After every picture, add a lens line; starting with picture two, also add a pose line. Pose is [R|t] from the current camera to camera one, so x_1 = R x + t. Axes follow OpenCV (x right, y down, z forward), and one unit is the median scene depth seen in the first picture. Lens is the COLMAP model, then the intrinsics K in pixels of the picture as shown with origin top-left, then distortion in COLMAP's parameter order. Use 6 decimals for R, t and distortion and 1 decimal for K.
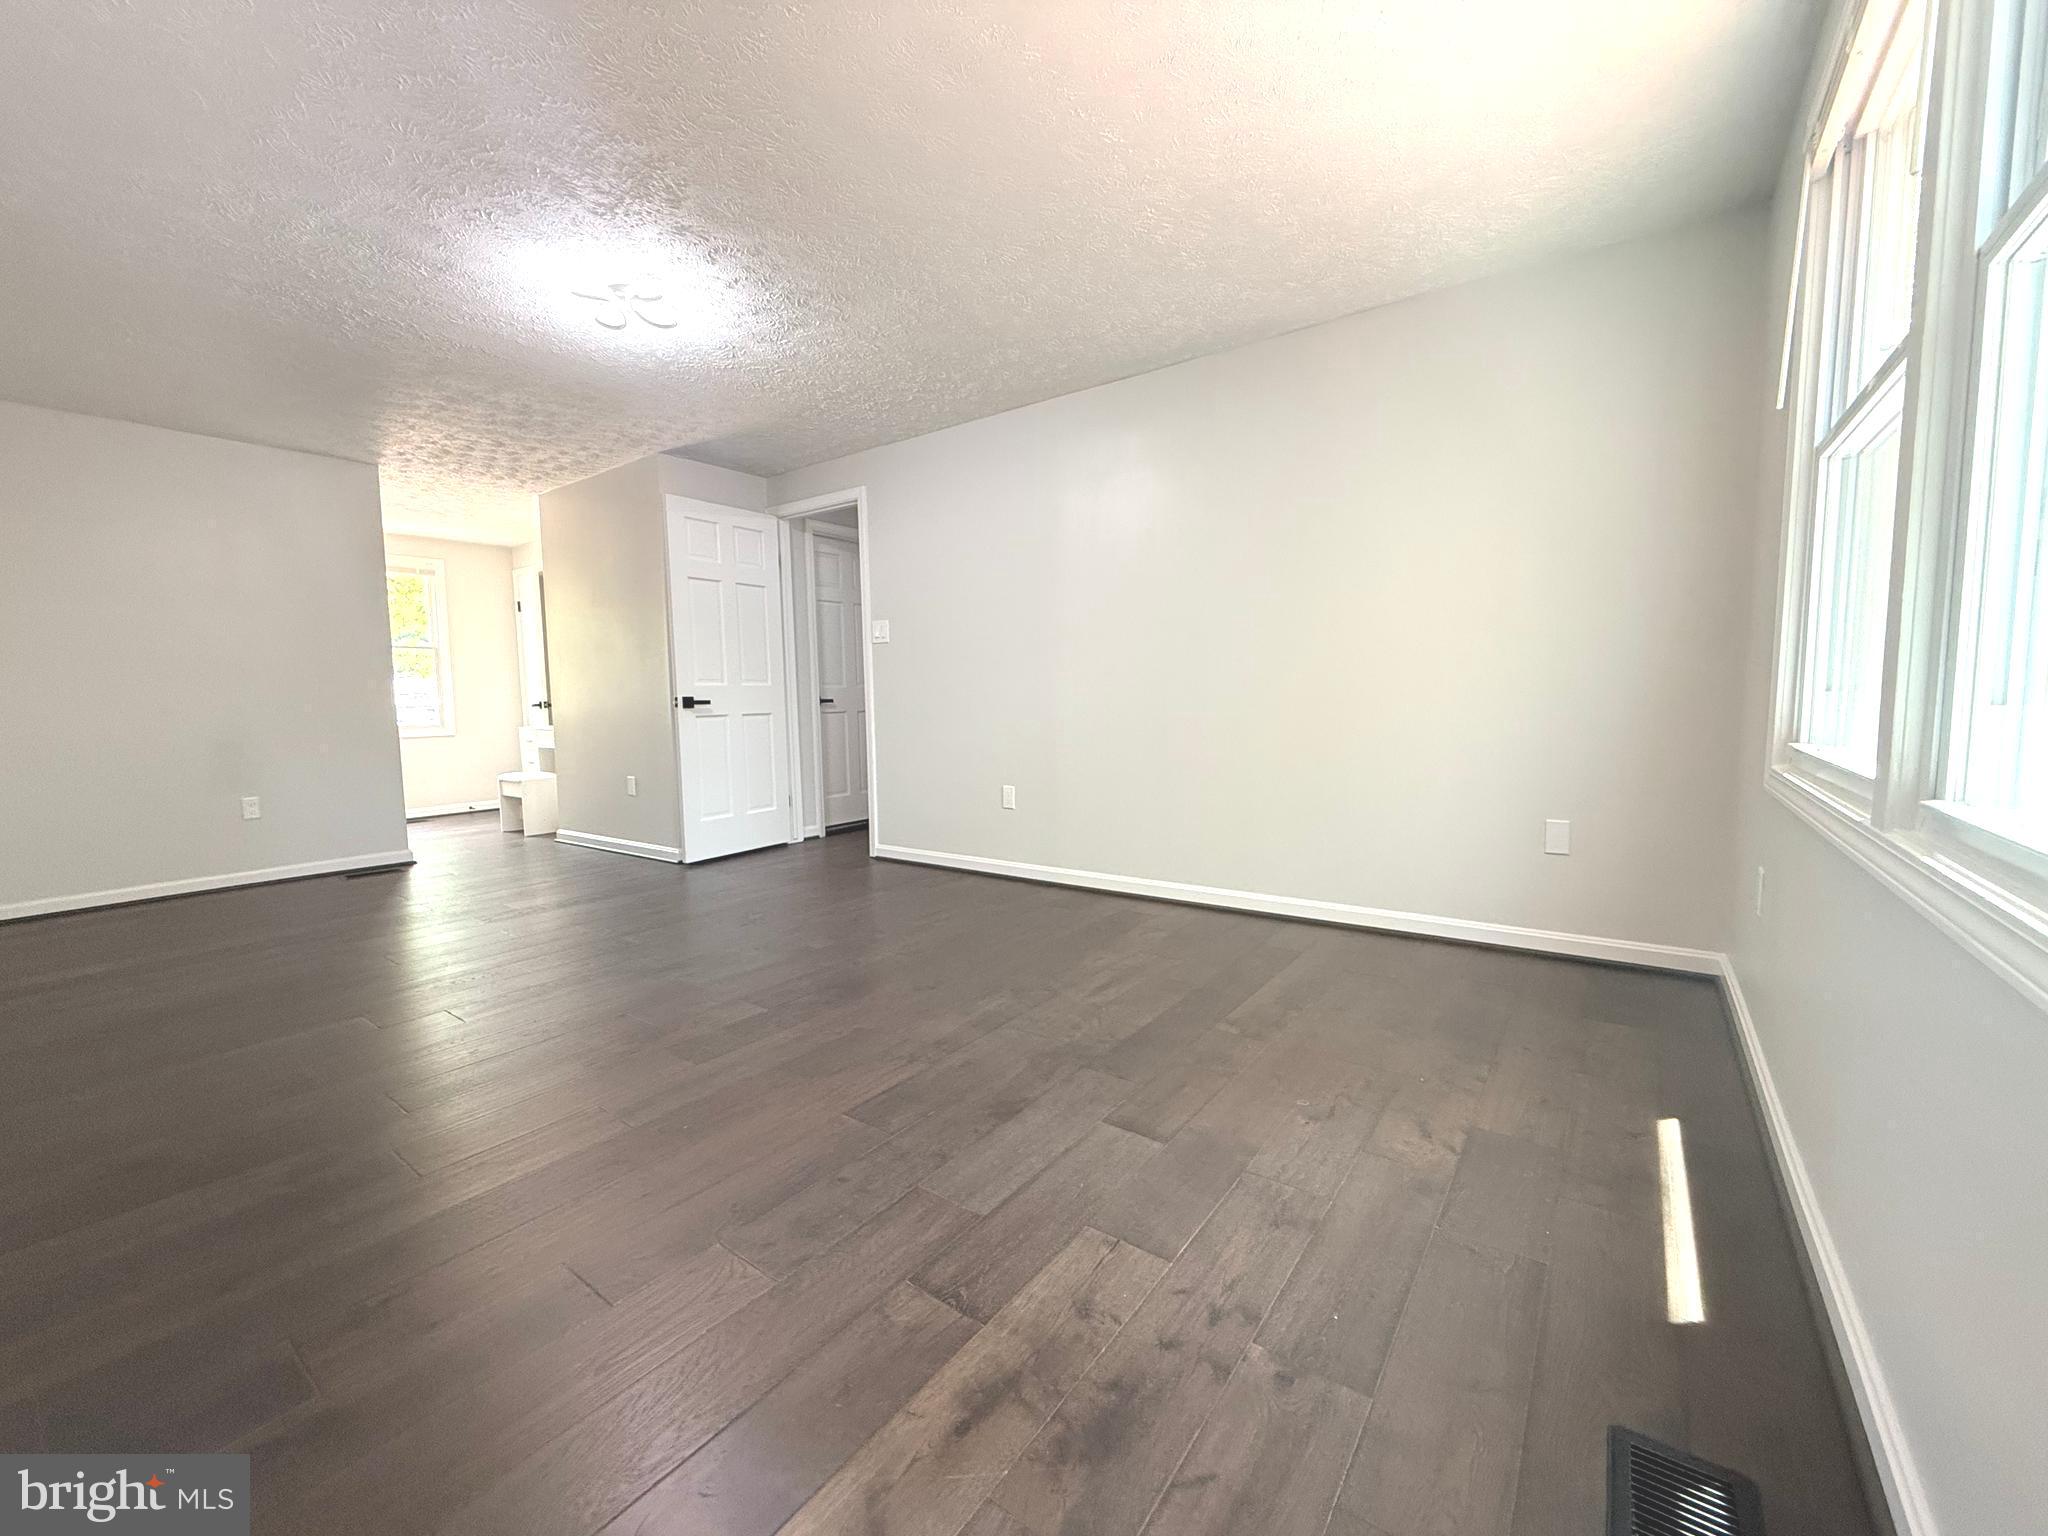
lens RADIAL K [[820.3, 0, 1019.2], [0, 820.3, 771.3], [0, 0, 1]] dist [0.001256, 0.001129]
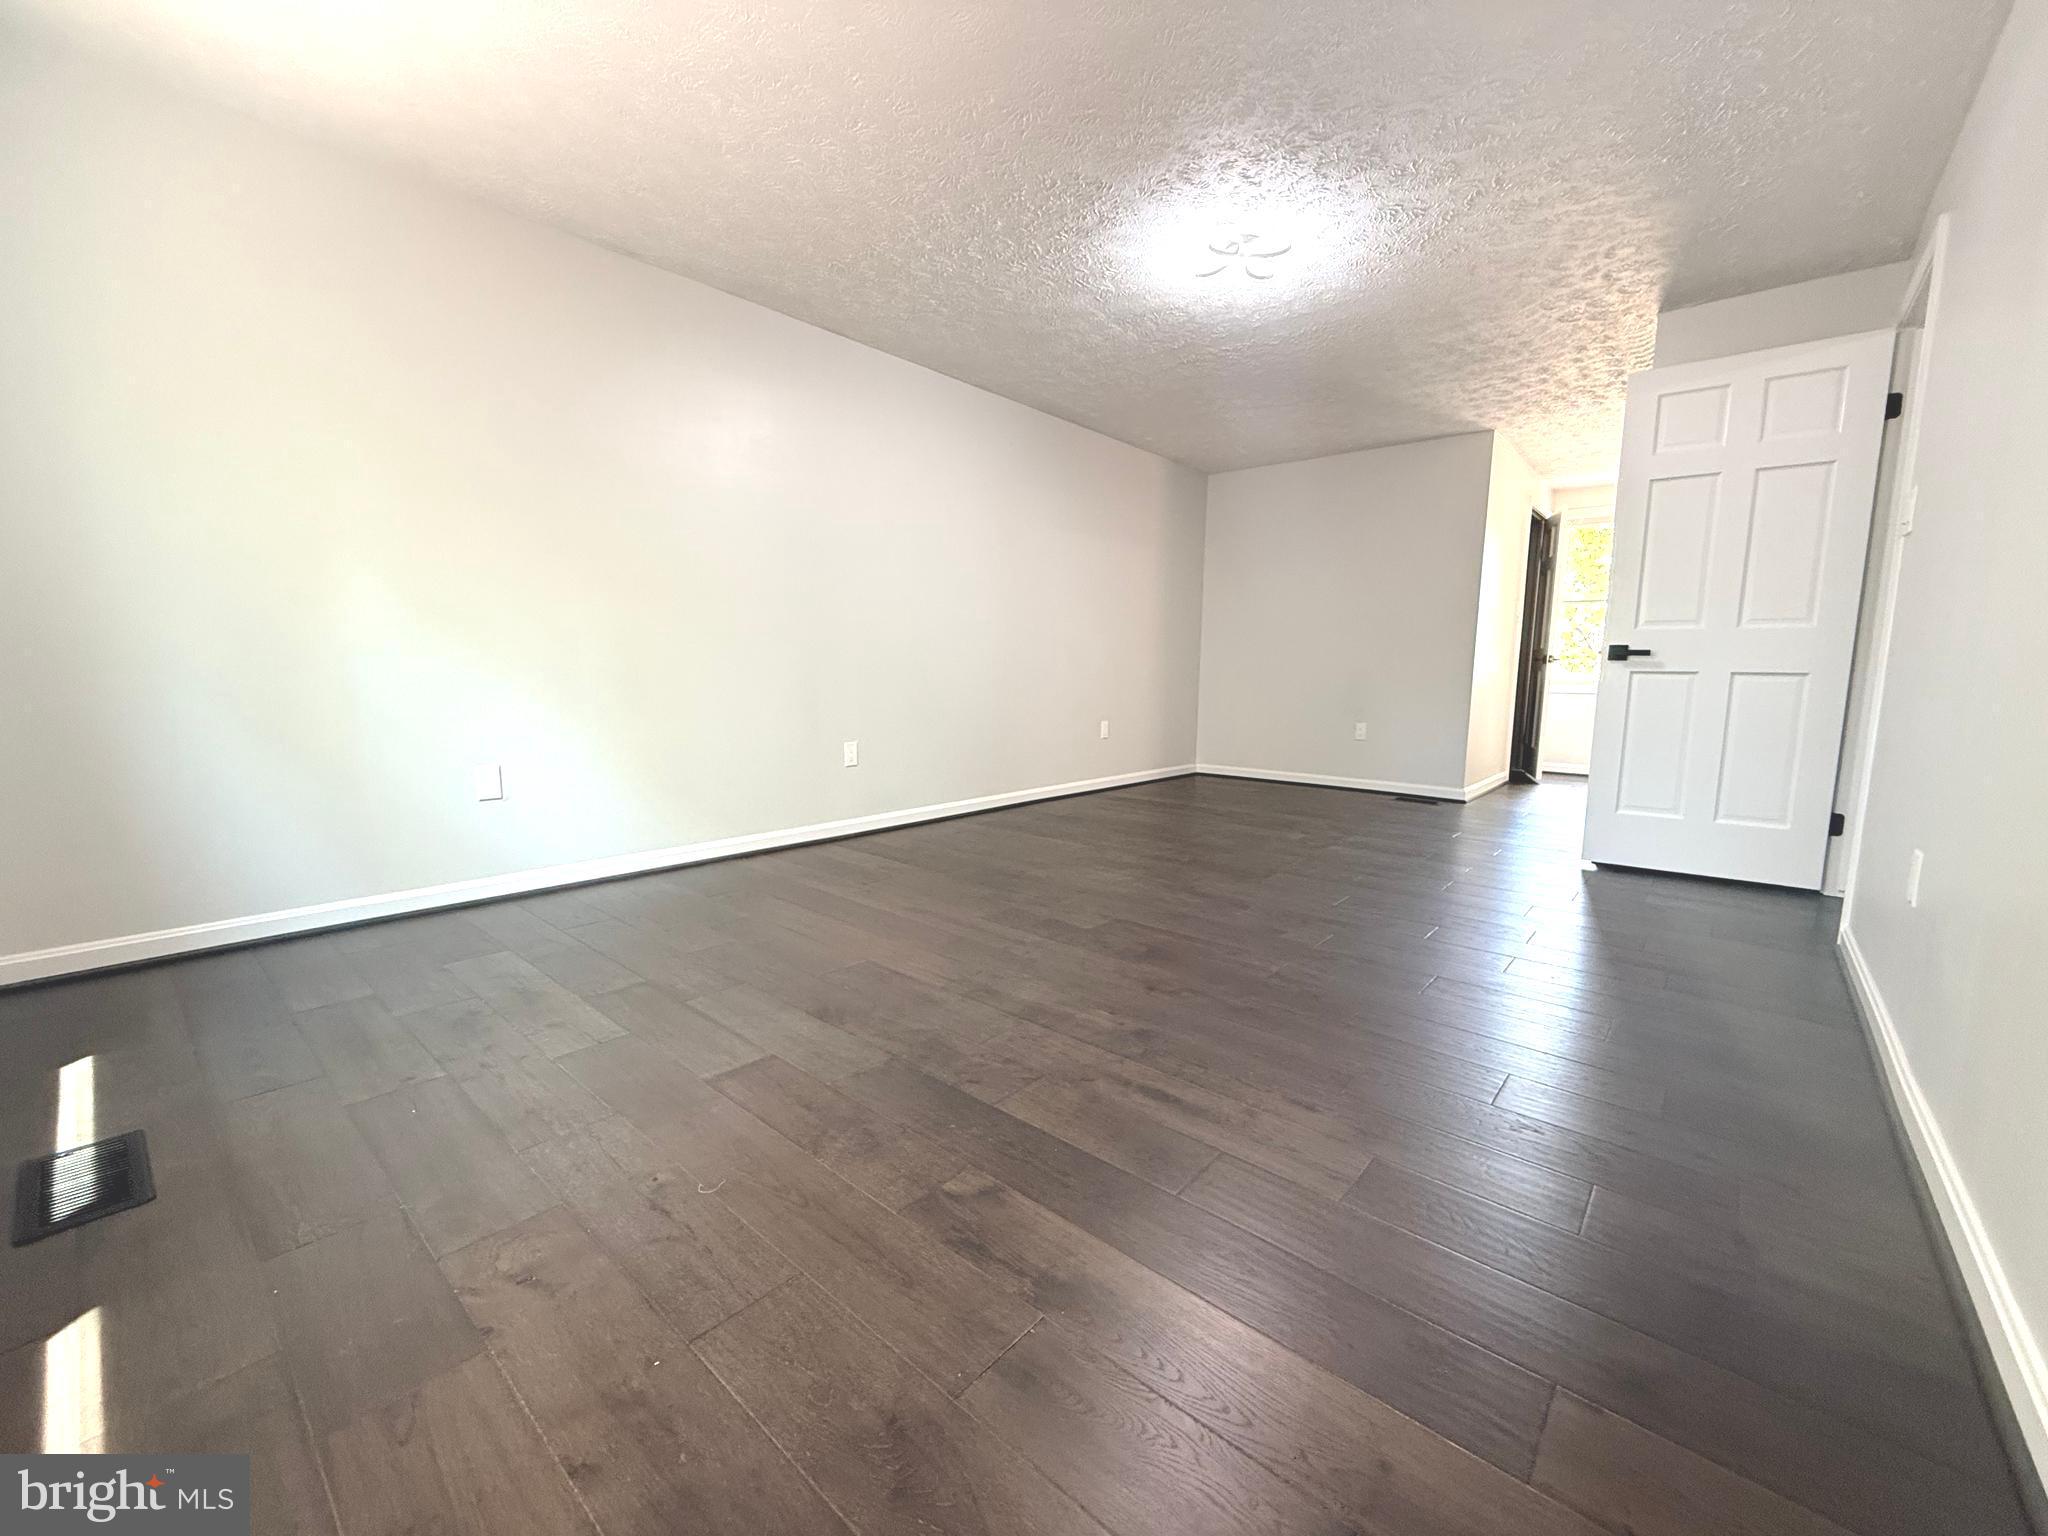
lens RADIAL K [[820.3, 0, 1018.6], [0, 820.3, 764.2], [0, 0, 1]] dist [0.001256, 0.001129]
pose [[-0.079000, 0.137808, -0.987303, 0.808511], [-0.105072, 0.983731, 0.145716, -0.072967], [0.991322, 0.115250, -0.063235, 1.061073]]
